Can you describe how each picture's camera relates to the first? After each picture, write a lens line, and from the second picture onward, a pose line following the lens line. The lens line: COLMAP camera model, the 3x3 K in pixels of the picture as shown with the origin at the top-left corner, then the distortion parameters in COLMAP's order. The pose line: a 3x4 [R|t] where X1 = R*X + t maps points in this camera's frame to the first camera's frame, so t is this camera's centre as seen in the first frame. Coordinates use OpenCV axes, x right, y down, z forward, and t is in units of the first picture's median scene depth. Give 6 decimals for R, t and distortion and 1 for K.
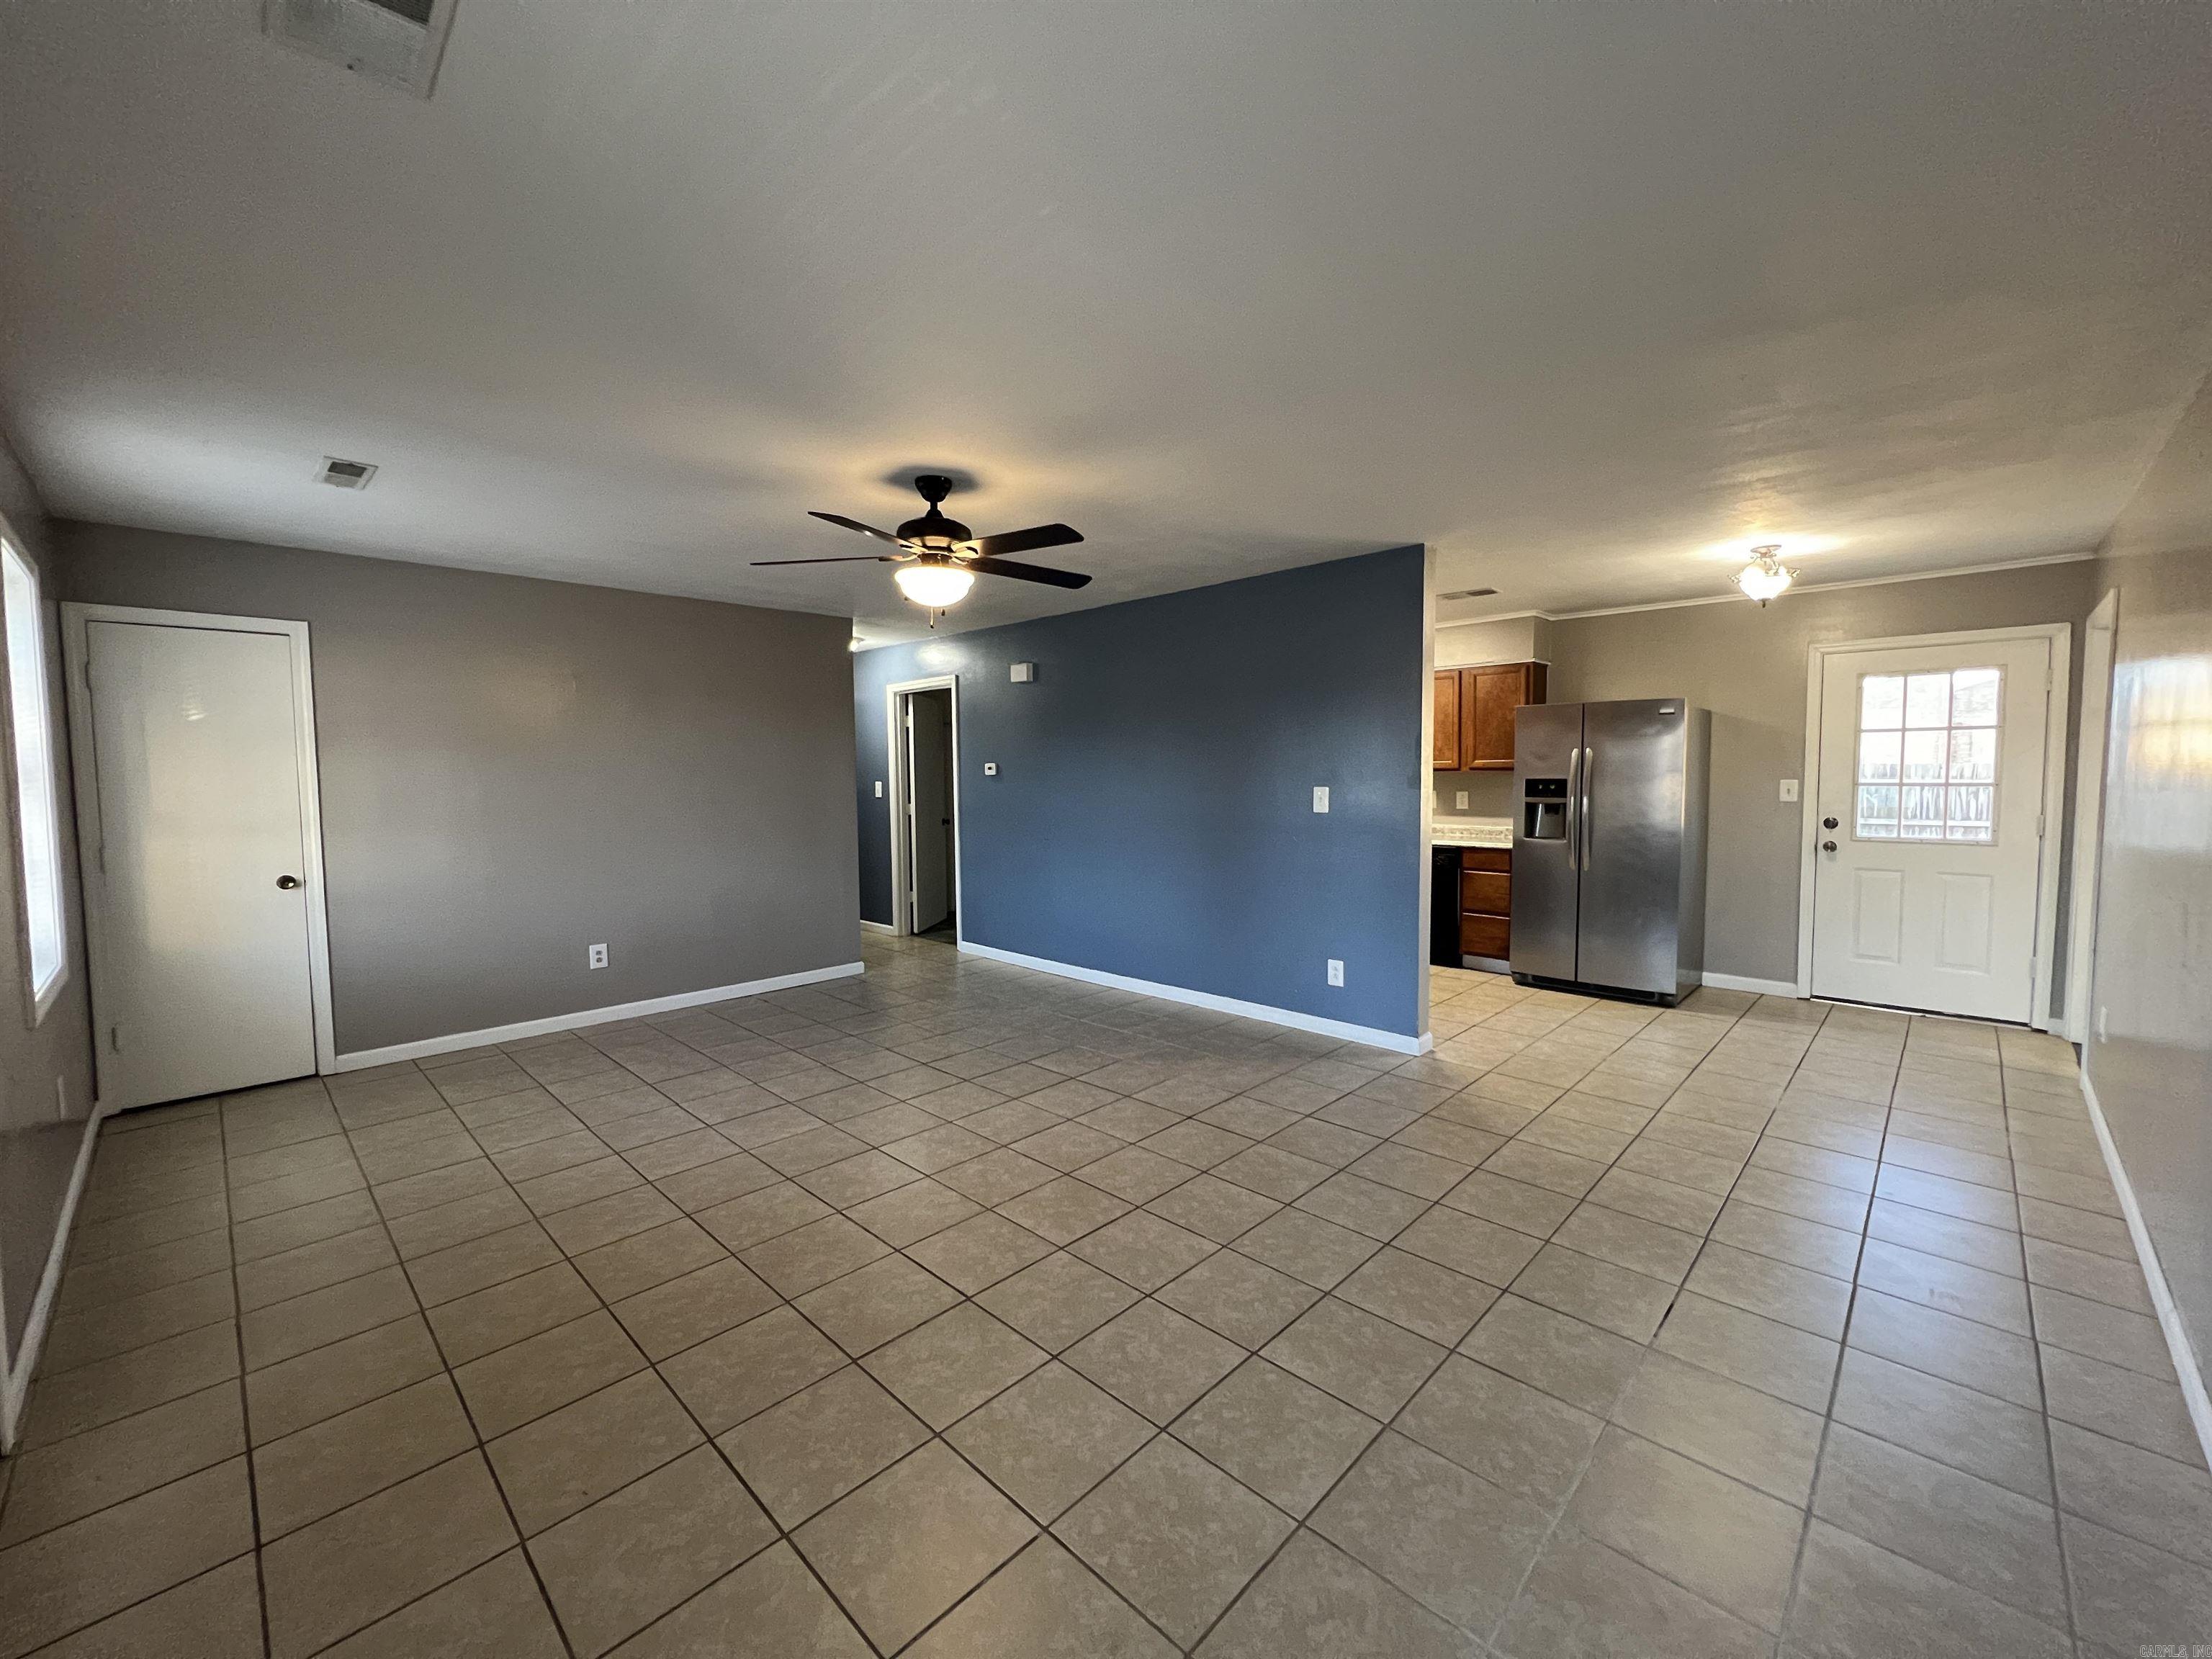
lens RADIAL K [[888.6, 0, 1108.9], [0, 888.6, 823.5], [0, 0, 1]] dist [-0.001268, 0.000631]
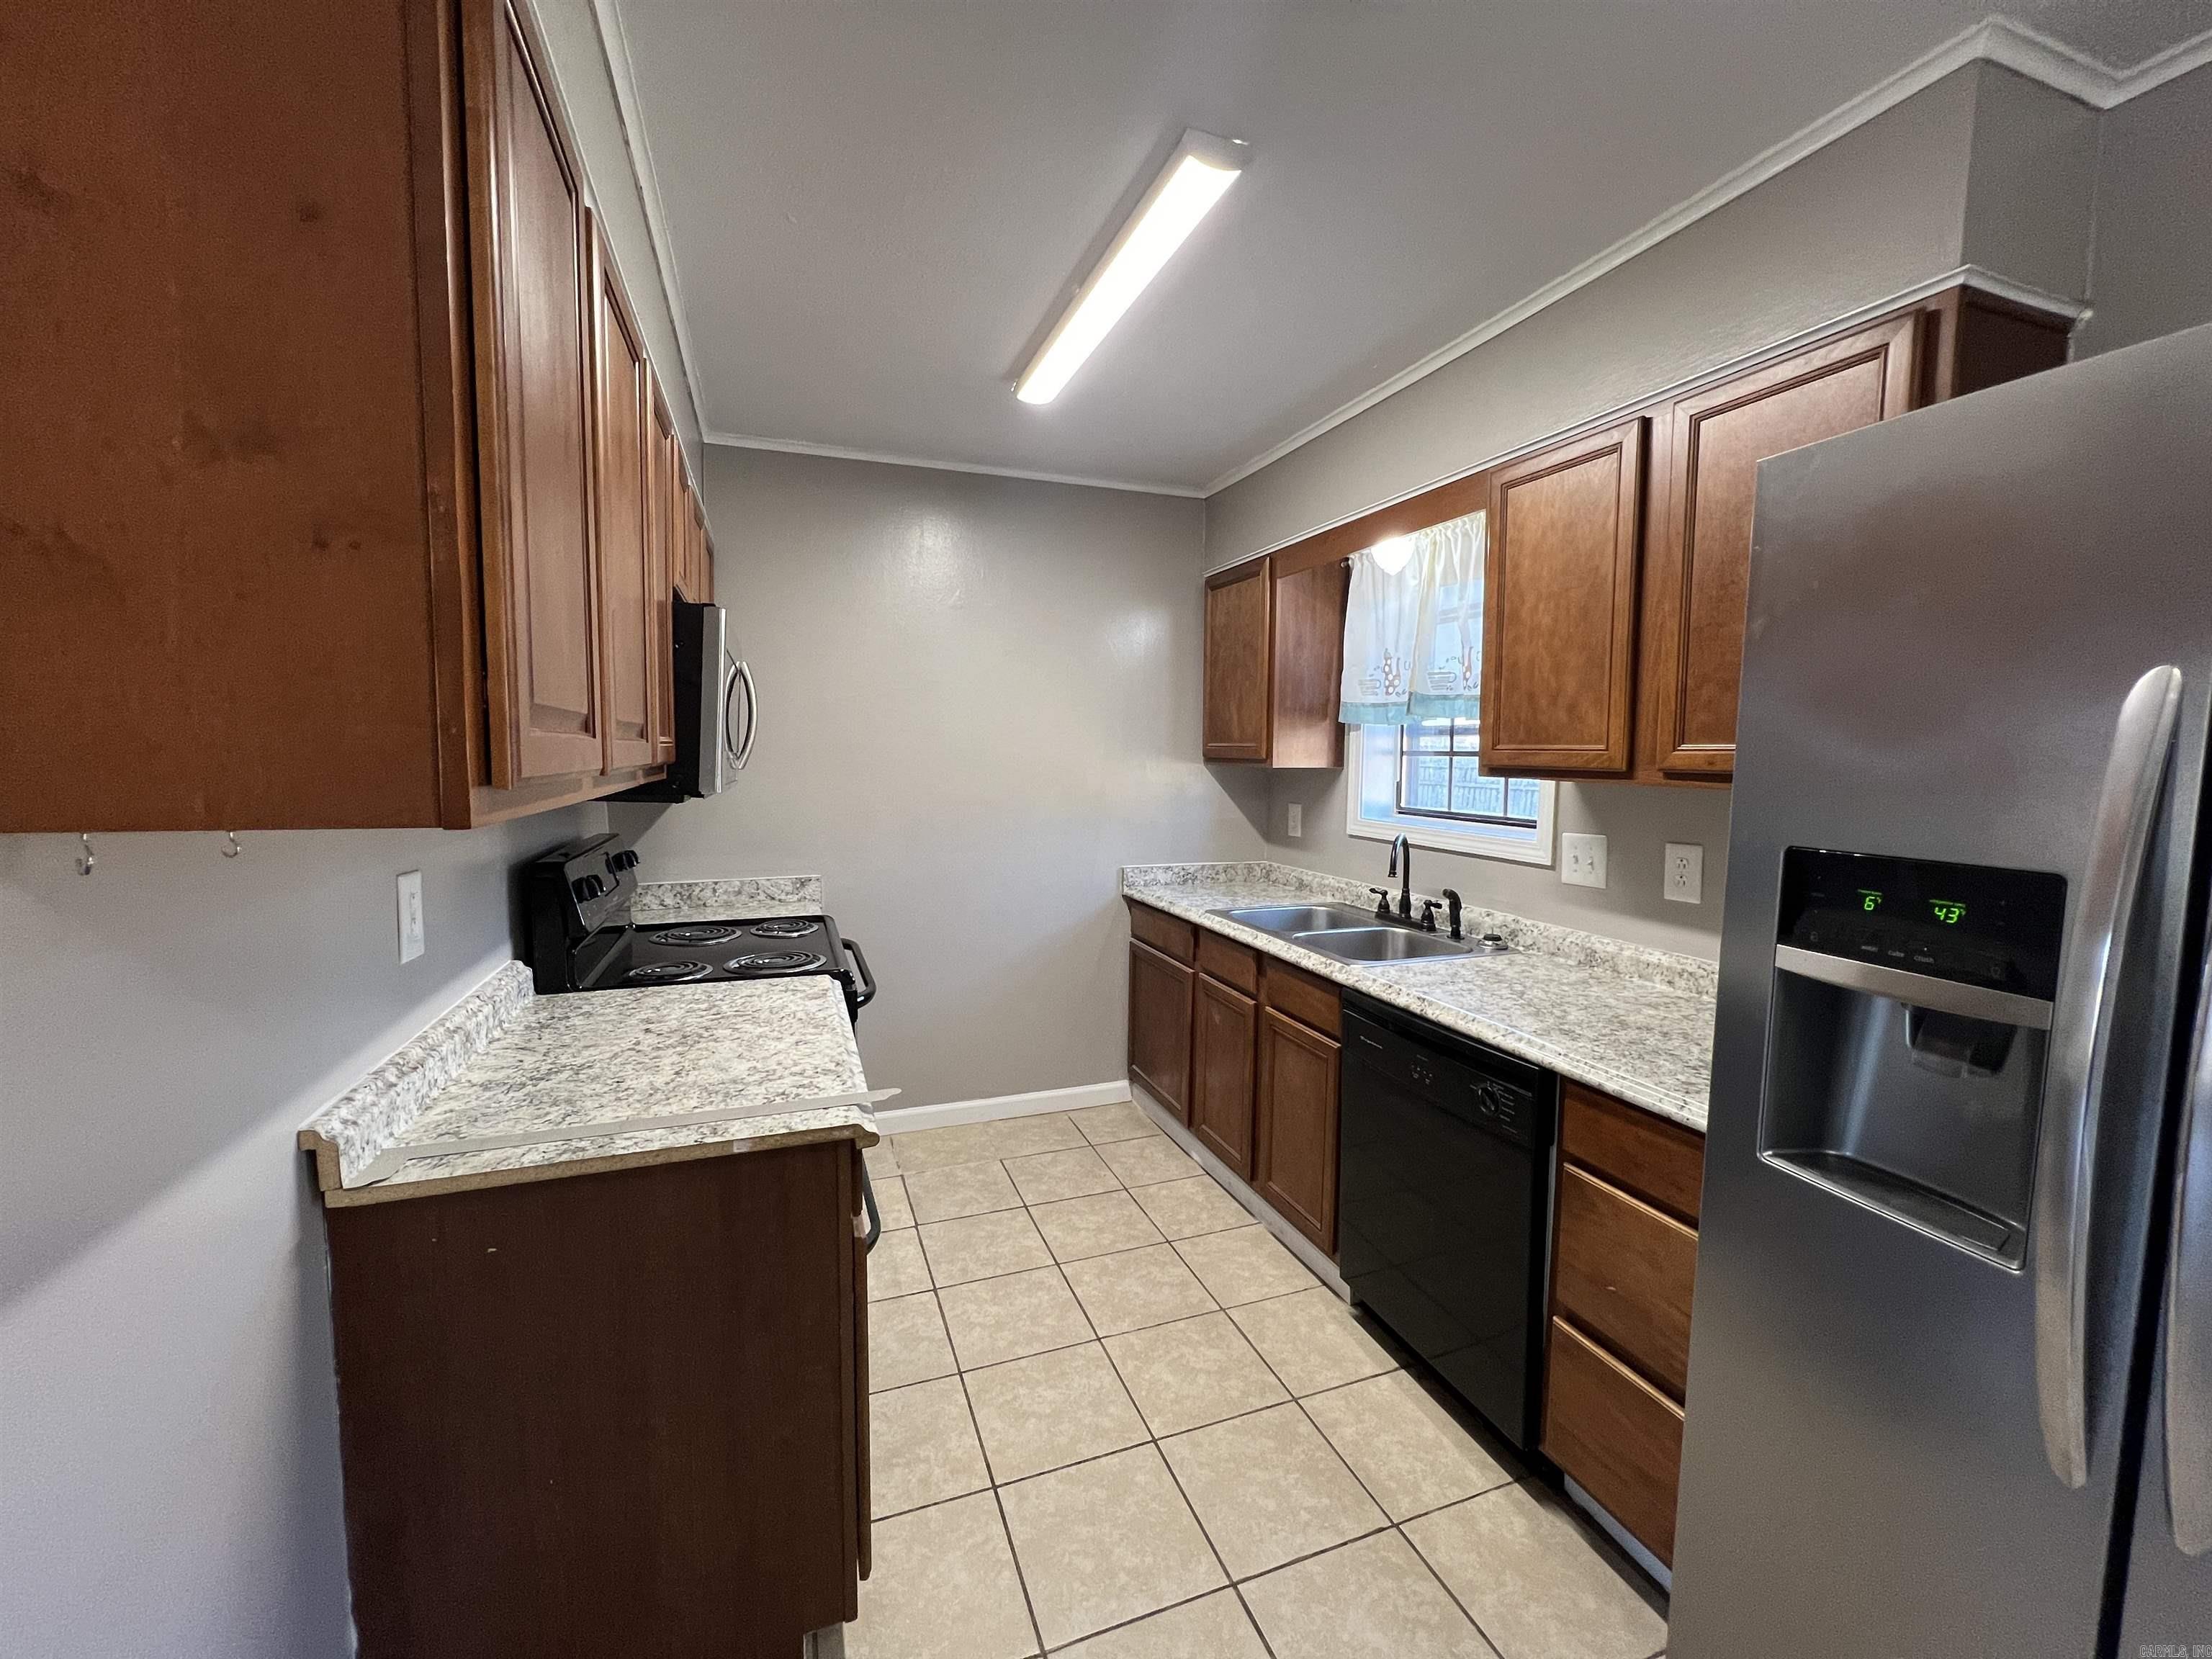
lens RADIAL K [[888.6, 0, 1108.9], [0, 888.6, 823.5], [0, 0, 1]] dist [-0.001268, 0.000631]
pose [[0.904266, 0.053271, -0.423633, 0.465772], [-0.042800, 0.998498, 0.034200, -0.061297], [0.424819, -0.012794, 0.905188, 0.858411]]
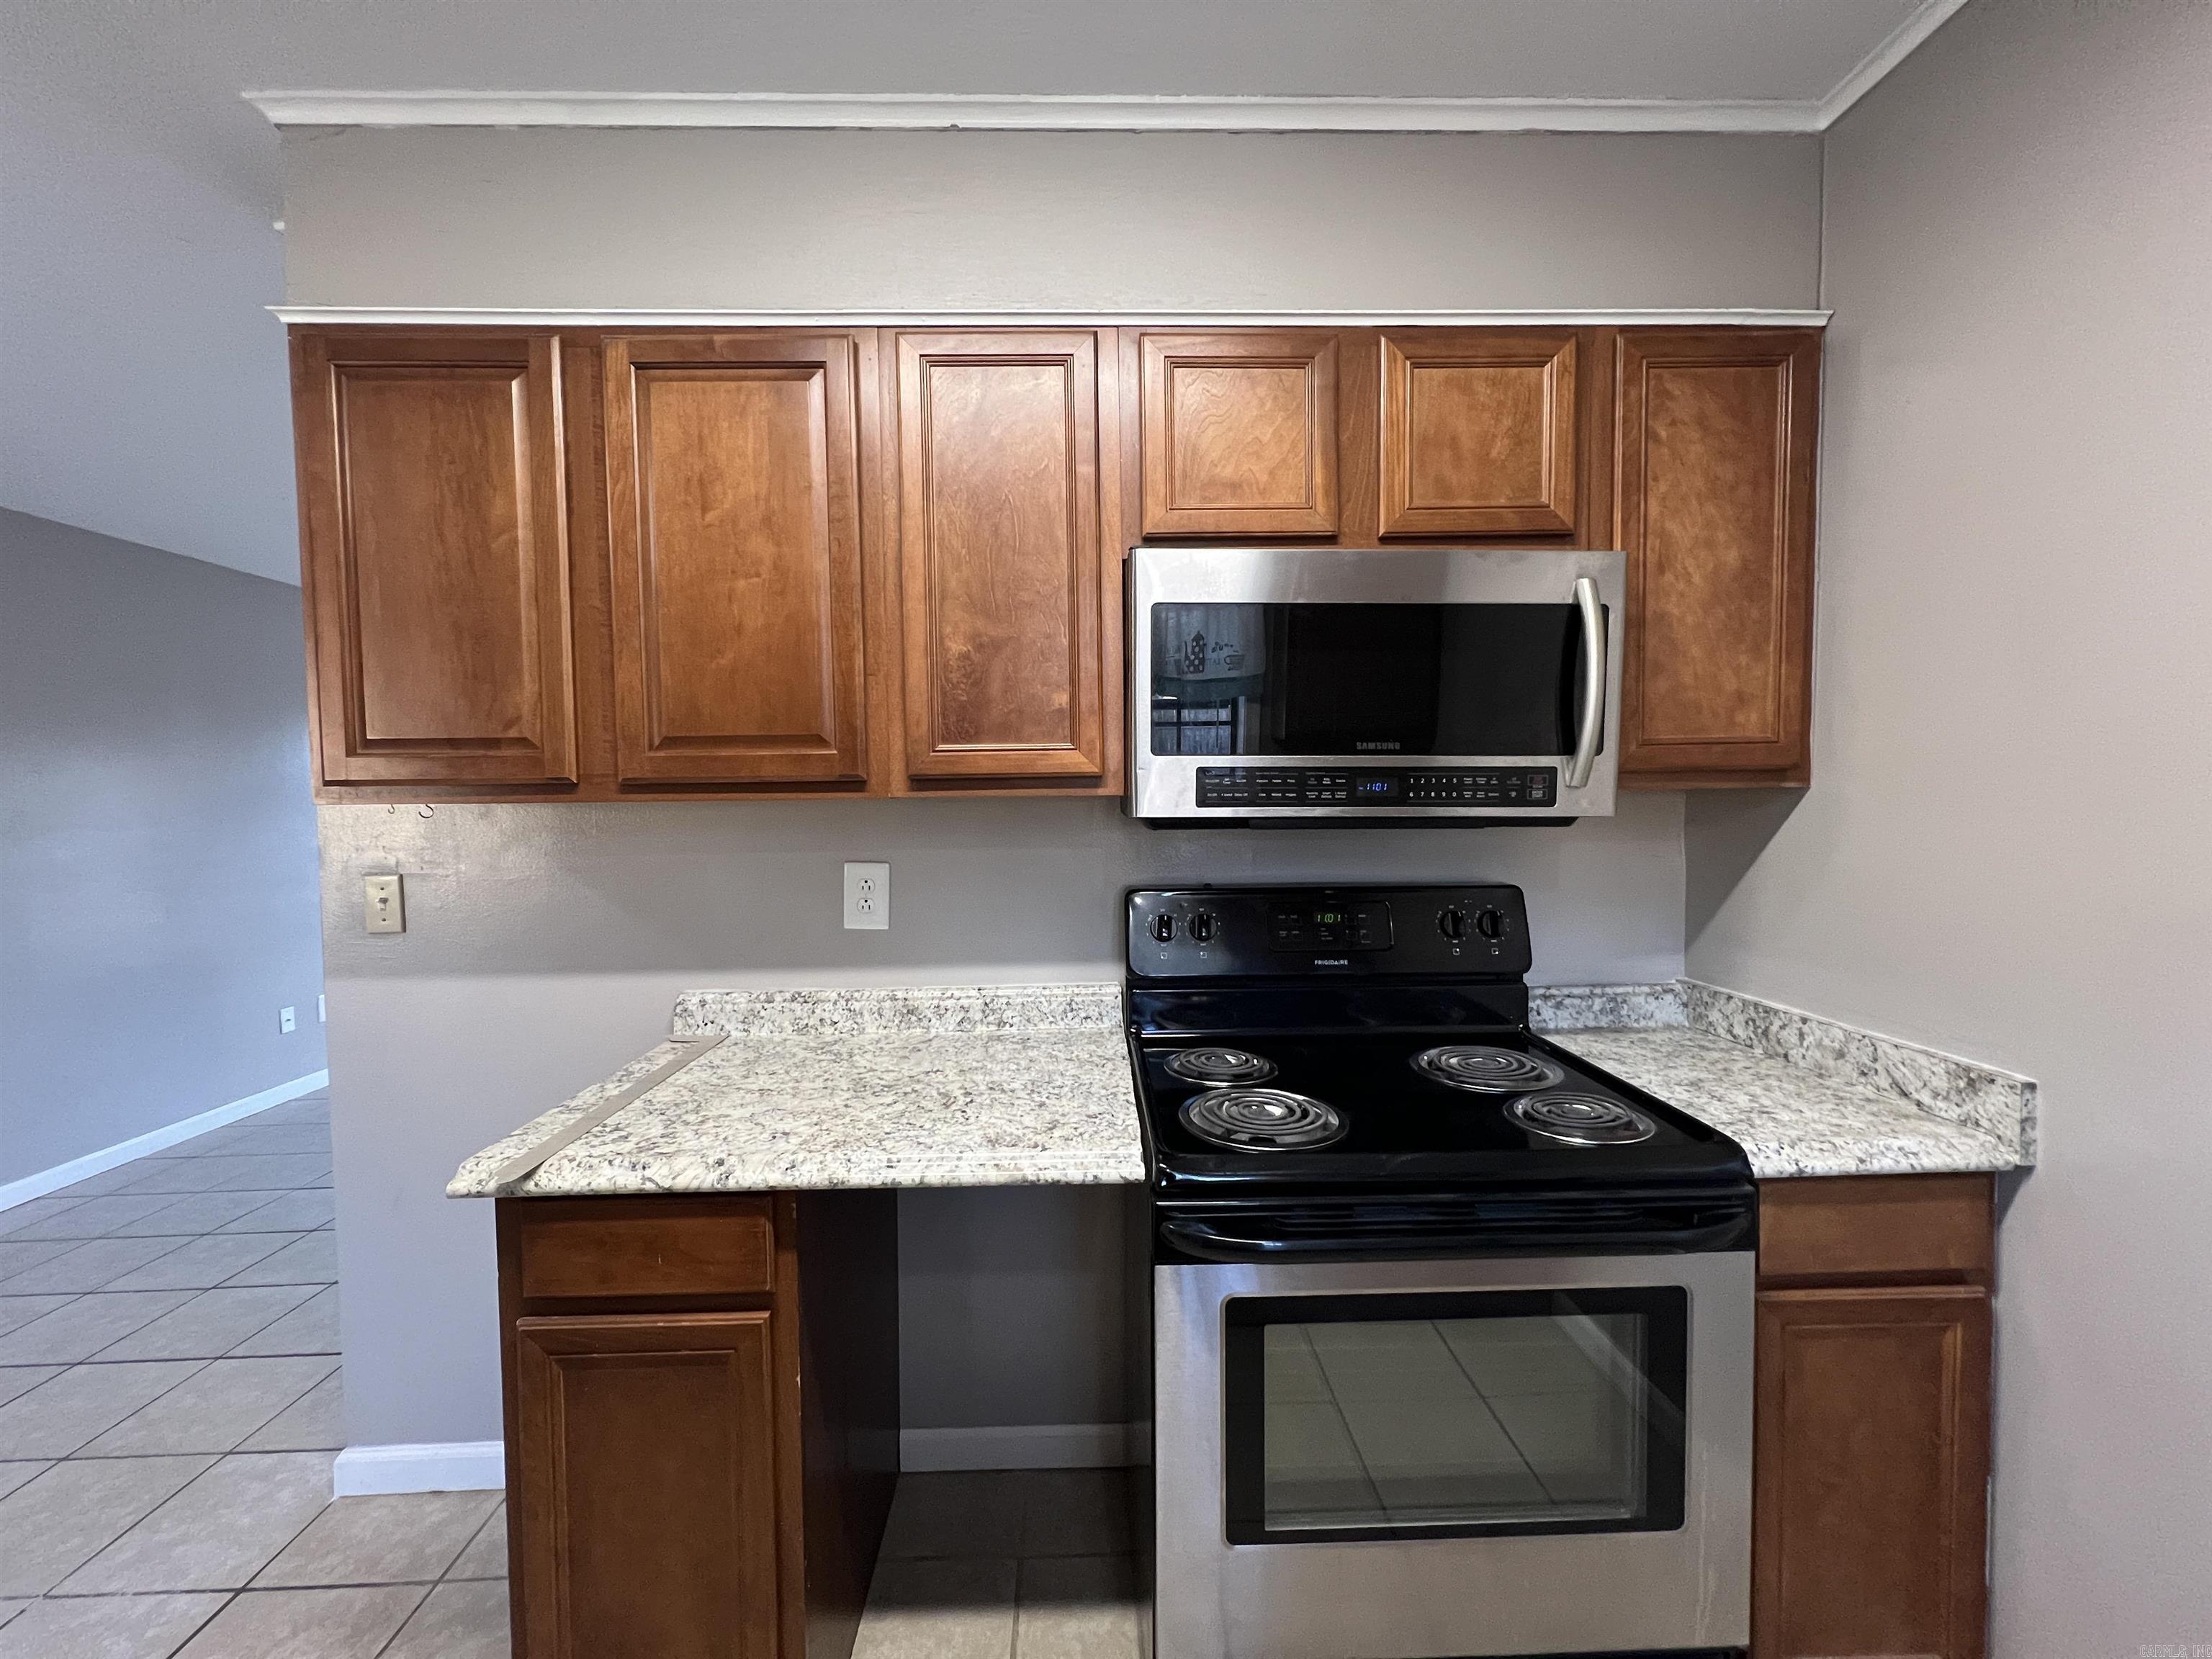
lens RADIAL K [[888.6, 0, 1108.9], [0, 888.6, 823.5], [0, 0, 1]] dist [-0.001268, 0.000631]
pose [[-0.694292, 0.047082, -0.718152, 0.347156], [-0.020443, 0.996165, 0.085073, -0.075548], [0.719403, 0.073746, -0.690667, 1.318545]]
